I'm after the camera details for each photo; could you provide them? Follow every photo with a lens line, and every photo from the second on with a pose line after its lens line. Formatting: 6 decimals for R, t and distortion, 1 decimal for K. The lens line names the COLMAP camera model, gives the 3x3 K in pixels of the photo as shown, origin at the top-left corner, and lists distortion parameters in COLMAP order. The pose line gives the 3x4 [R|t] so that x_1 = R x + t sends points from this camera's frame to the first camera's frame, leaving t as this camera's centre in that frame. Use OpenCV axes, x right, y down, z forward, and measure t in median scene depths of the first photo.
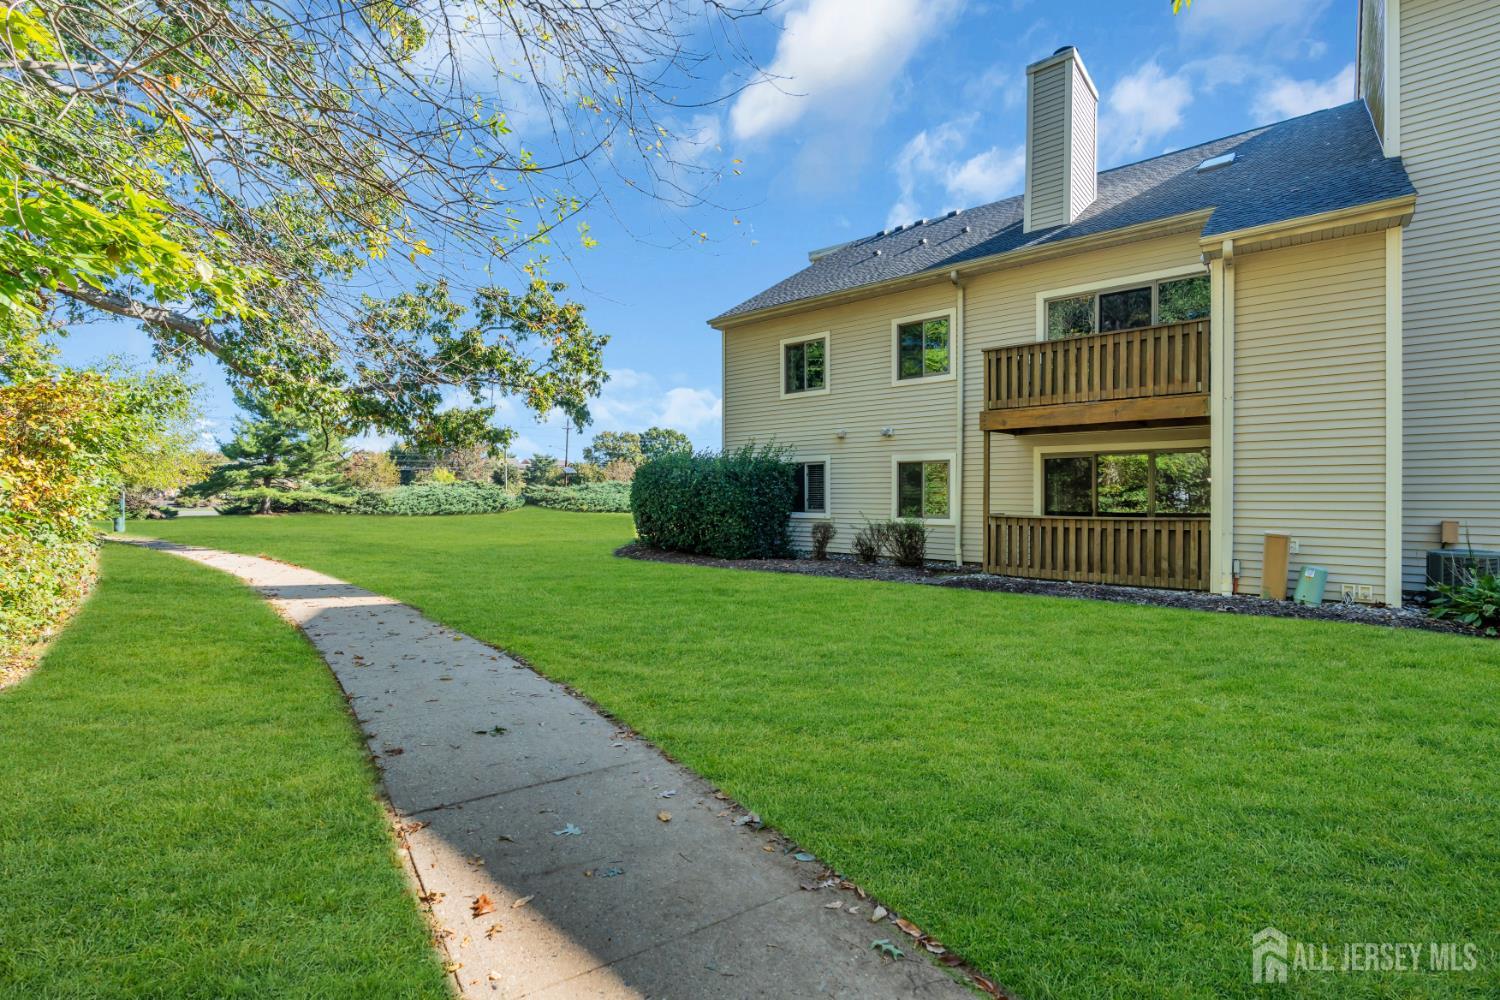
lens RADIAL K [[678.9, 0, 753.1], [0, 678.9, 486.2], [0, 0, 1]] dist [-0.009652, 0.001612]
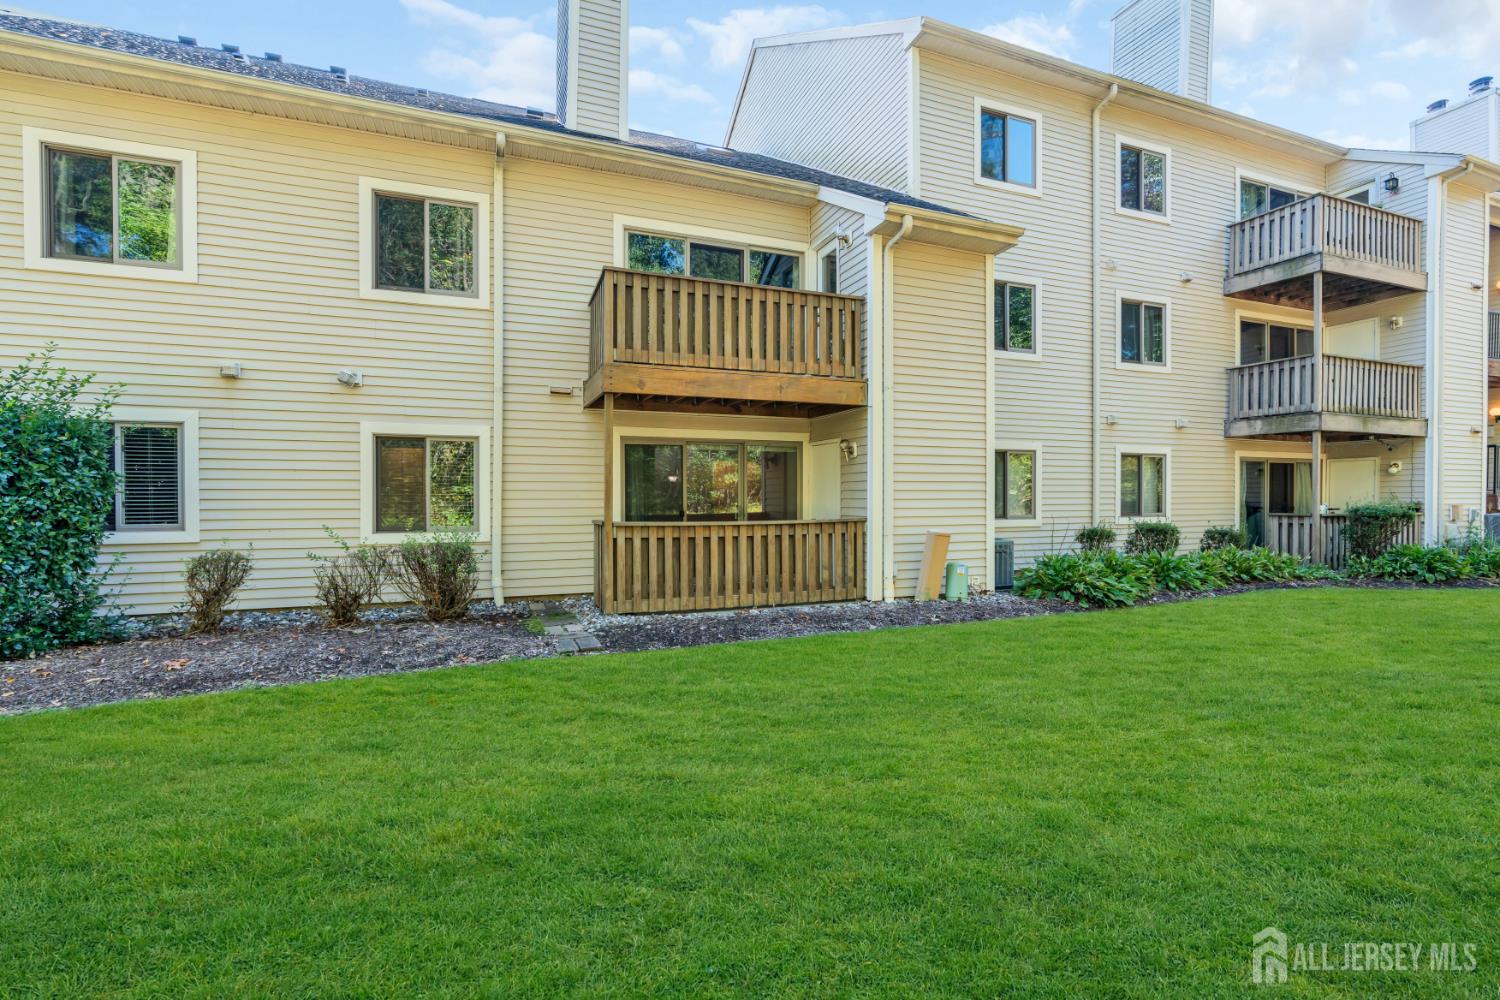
lens RADIAL K [[676.4, 0, 750.0], [0, 676.4, 500.0], [0, 0, 1]] dist [-0.011095, 0.004073]
pose [[0.478904, -0.002882, 0.877863, -0.135973], [-0.009239, 0.999923, 0.008323, 0.011633], [-0.877819, -0.012096, 0.478840, 0.491548]]
